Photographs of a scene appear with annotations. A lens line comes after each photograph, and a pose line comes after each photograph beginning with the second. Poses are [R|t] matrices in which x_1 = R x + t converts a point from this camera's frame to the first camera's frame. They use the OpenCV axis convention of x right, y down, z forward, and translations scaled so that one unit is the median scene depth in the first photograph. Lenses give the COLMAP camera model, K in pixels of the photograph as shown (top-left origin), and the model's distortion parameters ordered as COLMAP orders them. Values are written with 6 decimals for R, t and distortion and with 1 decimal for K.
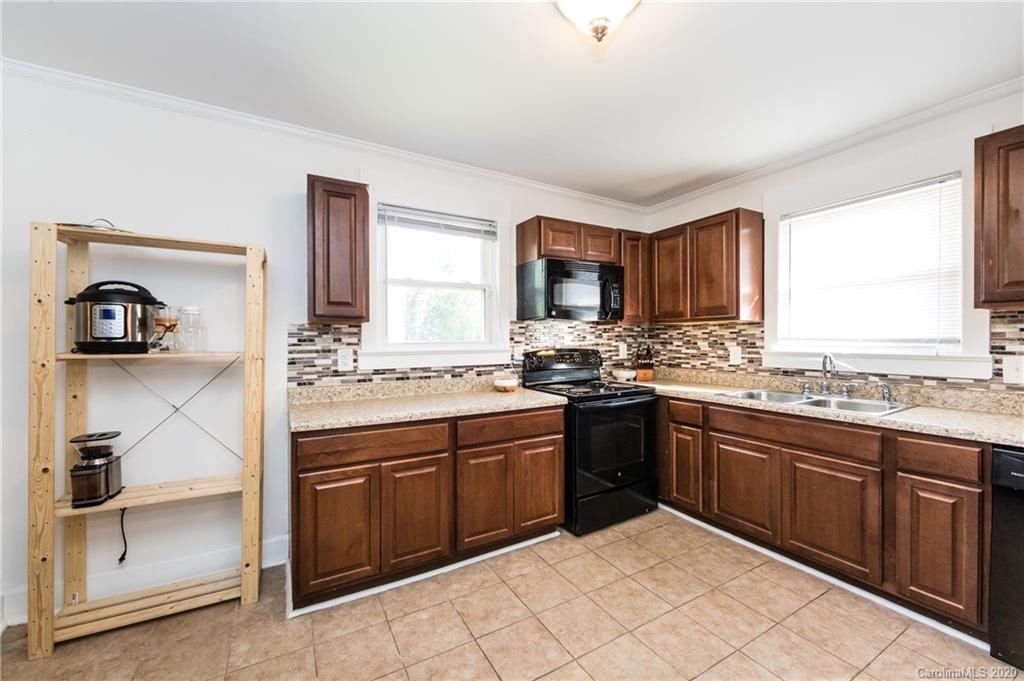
lens RADIAL K [[403.4, 0, 513.8], [0, 403.4, 342.1], [0, 0, 1]] dist [0.000154, -0.000608]
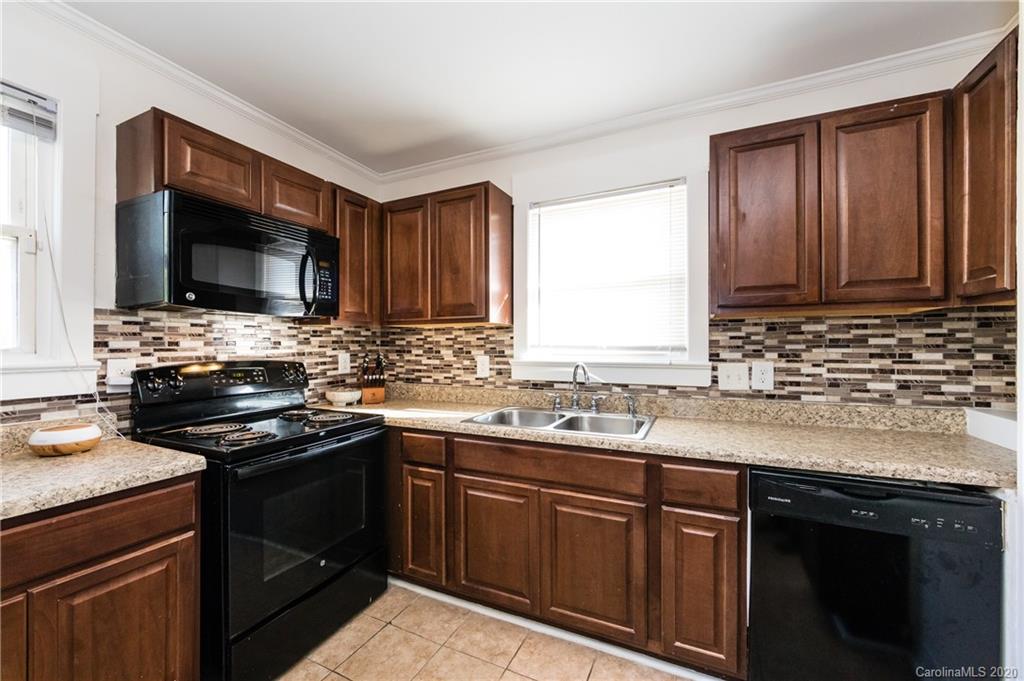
lens RADIAL K [[403.4, 0, 522.3], [0, 403.4, 345.6], [0, 0, 1]] dist [0.000154, -0.000608]
pose [[0.811761, 0.006146, 0.583958, 0.145214], [0.001268, 0.999924, -0.012286, 0.000995], [-0.583989, 0.010714, 0.811691, 0.309101]]
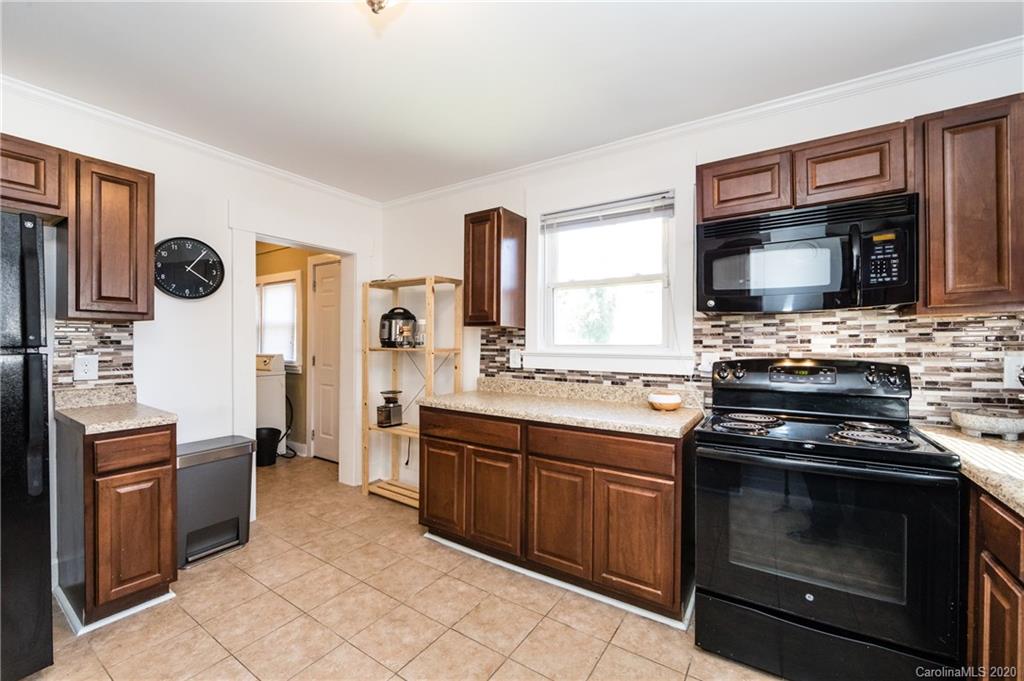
lens RADIAL K [[403.4, 0, 504.8], [0, 403.4, 342.5], [0, 0, 1]] dist [0.000154, -0.000608]
pose [[0.452216, 0.009314, -0.891860, 0.549610], [-0.014185, 0.999894, 0.003250, -0.004604], [0.891796, 0.011181, 0.452300, 0.396958]]
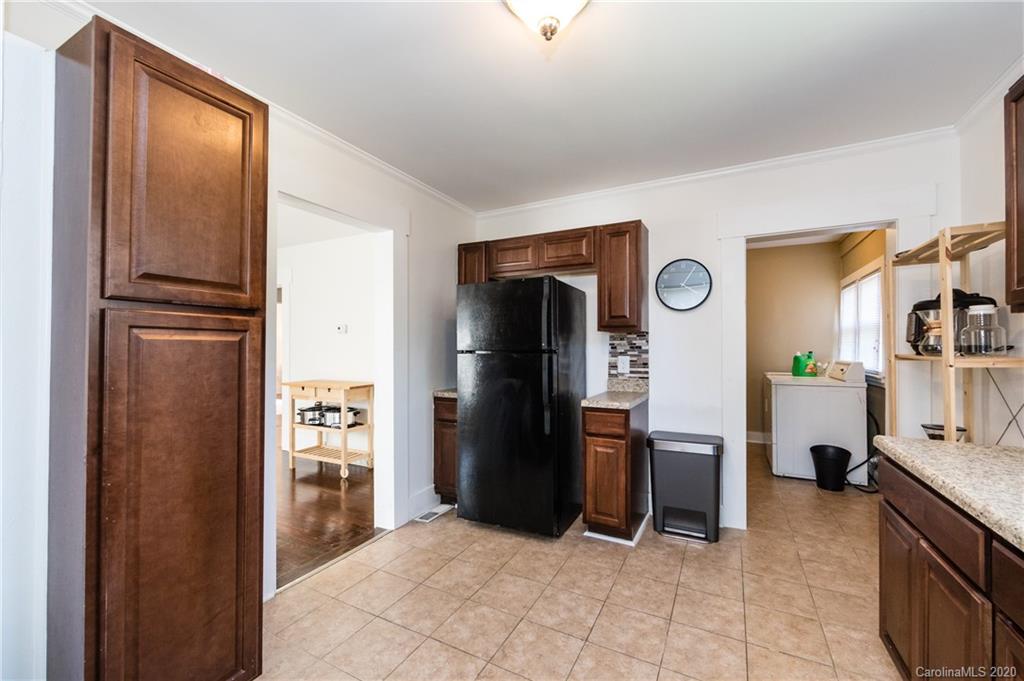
lens RADIAL K [[403.4, 0, 506.6], [0, 403.4, 342.6], [0, 0, 1]] dist [0.000154, -0.000608]
pose [[-0.828310, -0.001527, -0.560268, 0.395814], [0.000771, 0.999992, -0.003864, -0.000477], [0.560270, -0.003632, -0.828302, 0.816782]]
